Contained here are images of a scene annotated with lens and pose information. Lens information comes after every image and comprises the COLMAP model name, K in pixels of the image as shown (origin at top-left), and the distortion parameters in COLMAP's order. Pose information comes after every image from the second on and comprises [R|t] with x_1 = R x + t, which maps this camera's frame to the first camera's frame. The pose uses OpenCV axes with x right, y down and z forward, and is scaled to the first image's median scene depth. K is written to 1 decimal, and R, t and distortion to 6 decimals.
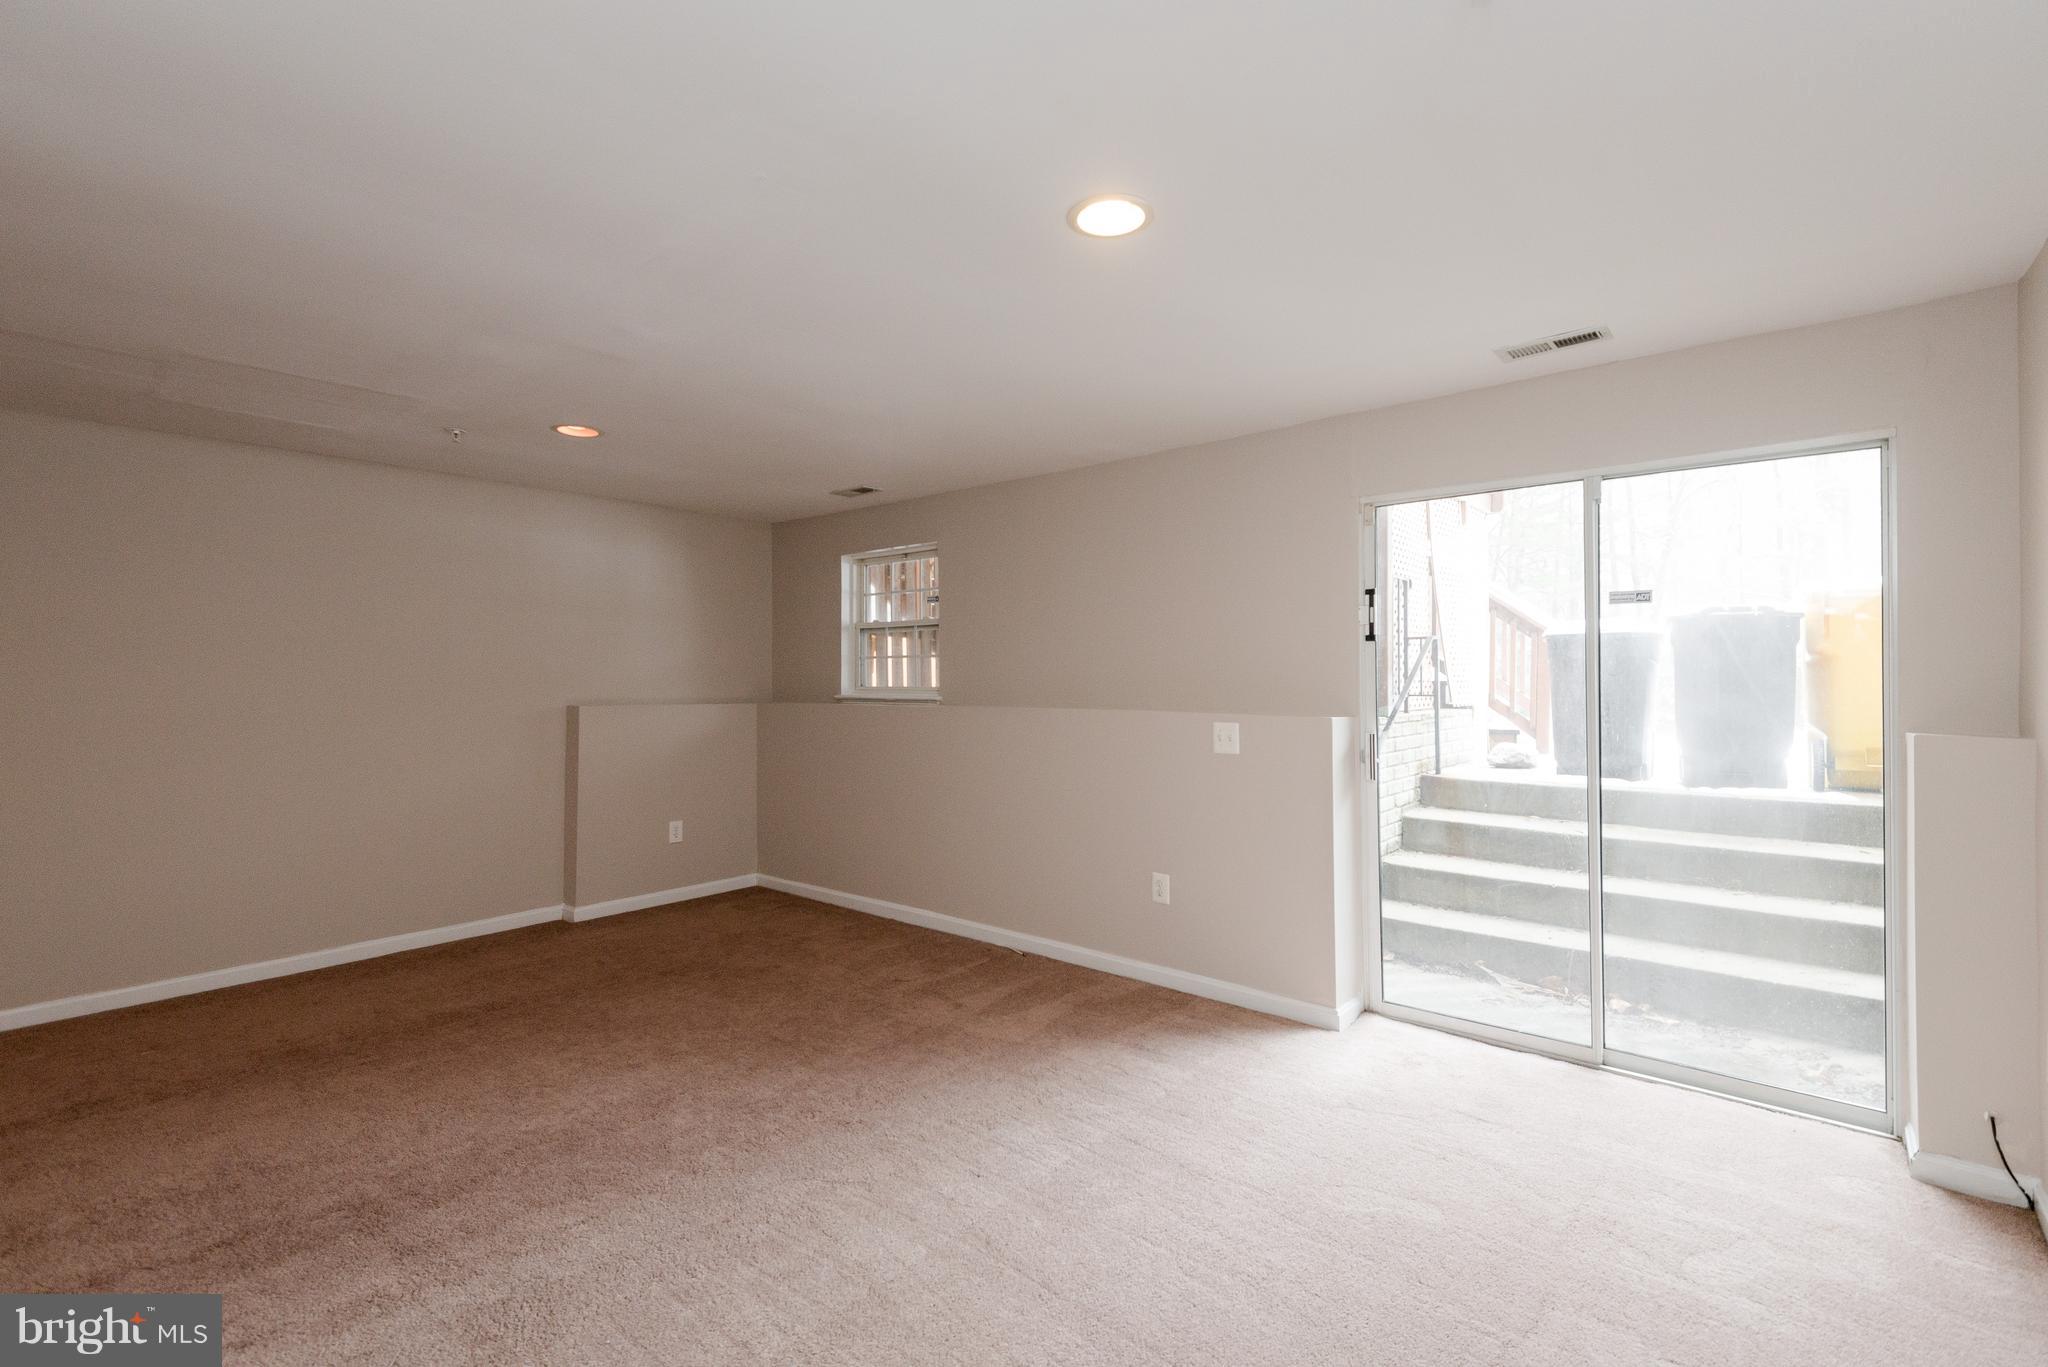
lens RADIAL K [[916.6, 0, 1019.5], [0, 916.6, 669.1], [0, 0, 1]] dist [0.022873, -0.000440]
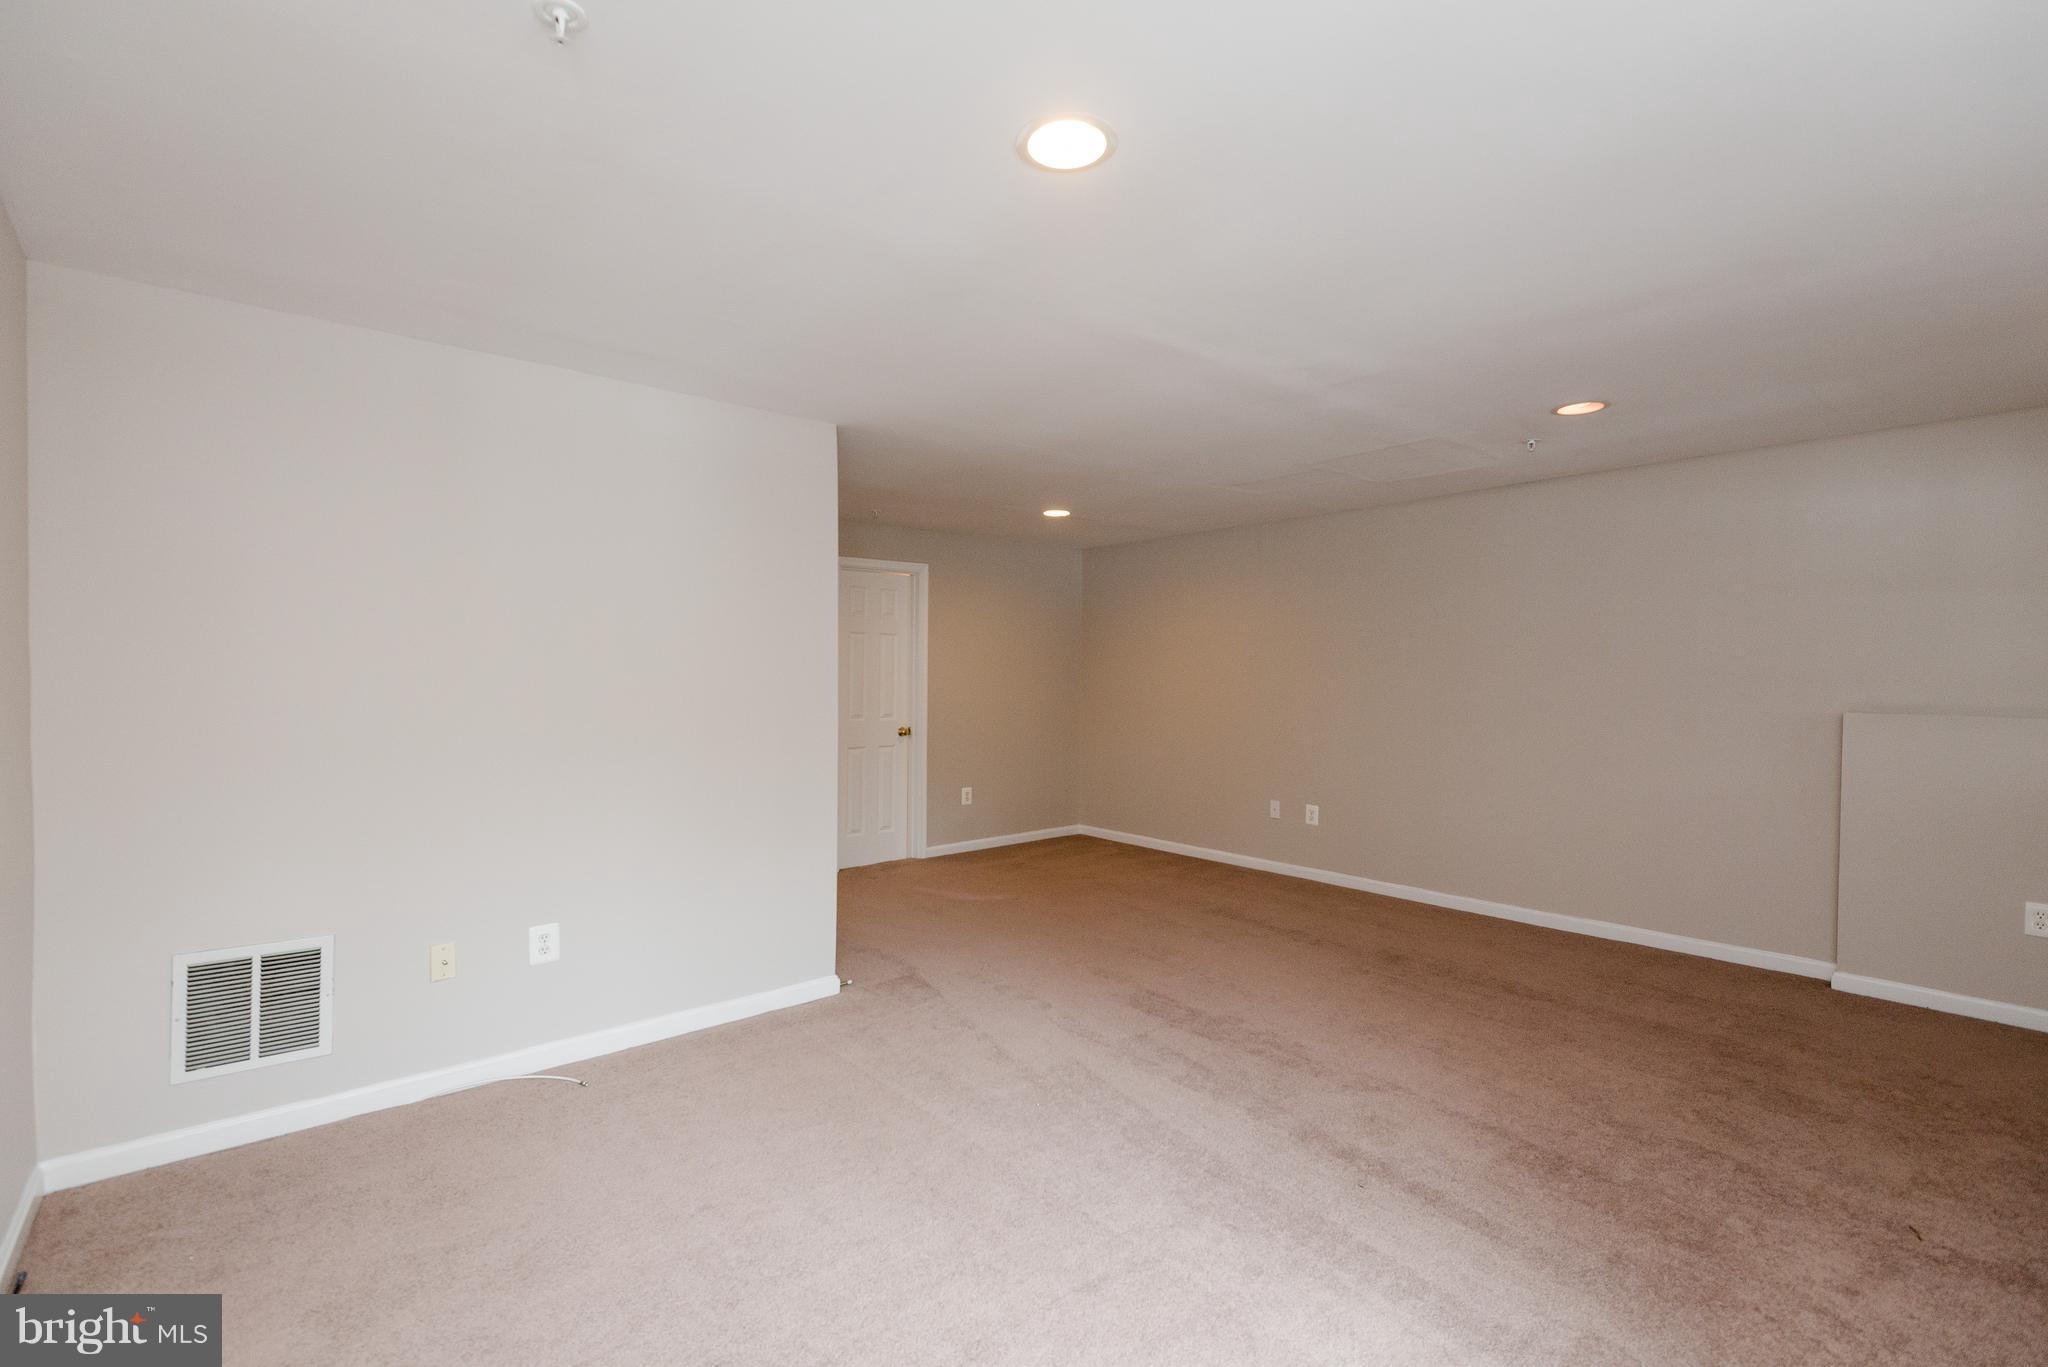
lens RADIAL K [[916.6, 0, 1019.5], [0, 916.6, 669.1], [0, 0, 1]] dist [0.022873, -0.000440]
pose [[-0.119505, 0.002207, -0.992831, 0.553563], [0.001299, 0.999997, 0.002067, 0.003346], [0.992833, -0.001043, -0.119507, 0.604142]]
